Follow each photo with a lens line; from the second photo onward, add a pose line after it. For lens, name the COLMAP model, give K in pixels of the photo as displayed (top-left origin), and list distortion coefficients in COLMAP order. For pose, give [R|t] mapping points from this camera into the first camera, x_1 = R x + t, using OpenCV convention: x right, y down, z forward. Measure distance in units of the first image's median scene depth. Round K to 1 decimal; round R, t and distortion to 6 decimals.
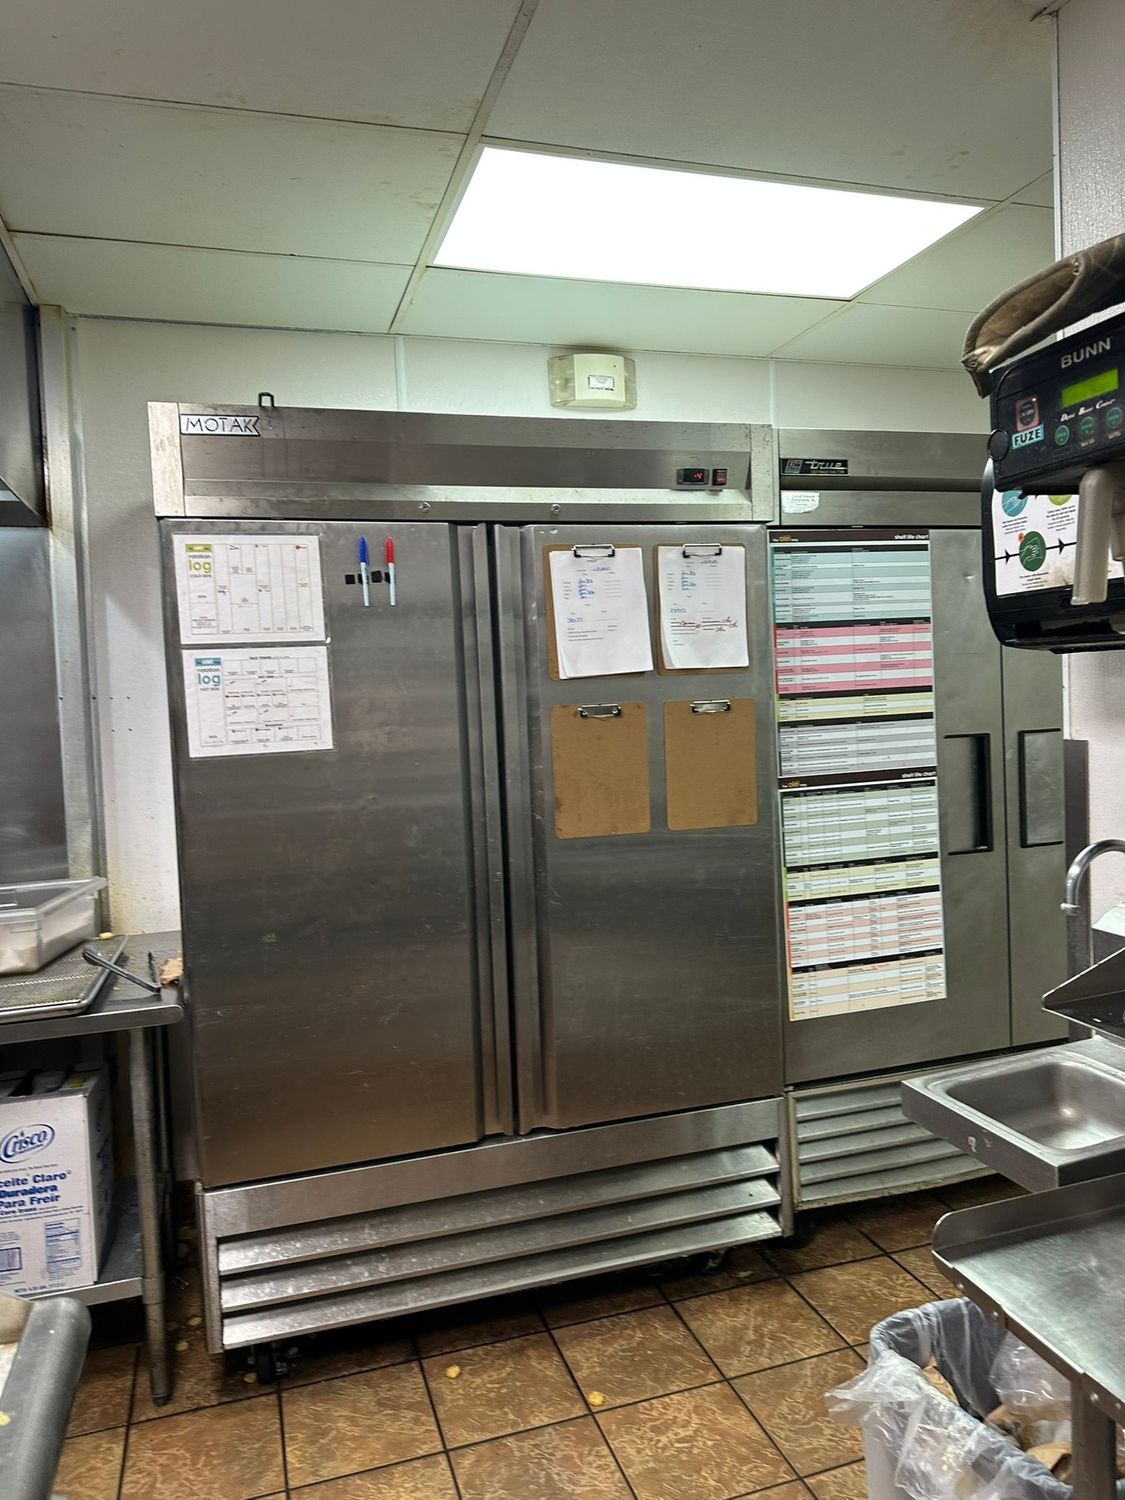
lens RADIAL K [[1058.7, 0, 562.5], [0, 1058.7, 750.0], [0, 0, 1]] dist [0.002829, -0.018796]
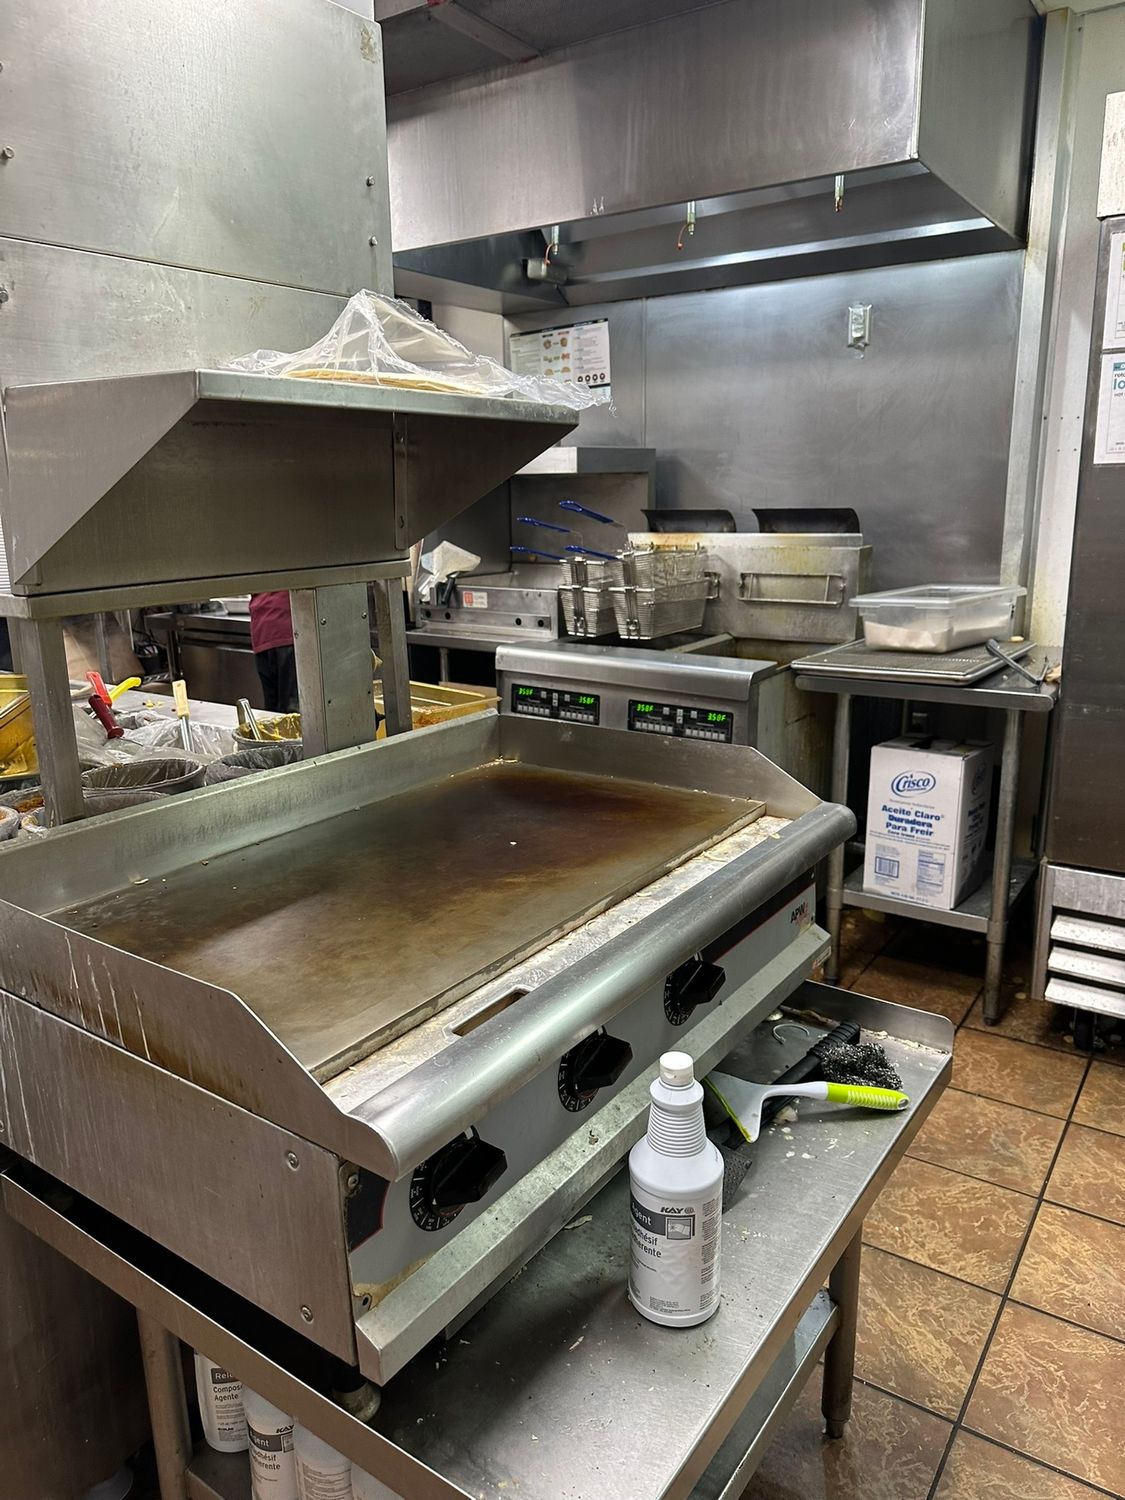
lens RADIAL K [[1058.7, 0, 562.5], [0, 1058.7, 750.0], [0, 0, 1]] dist [0.002829, -0.018796]
pose [[0.621302, 0.209256, -0.755113, 0.162527], [-0.035582, 0.970222, 0.239590, 0.048383], [0.782763, -0.121990, 0.610246, -0.075304]]
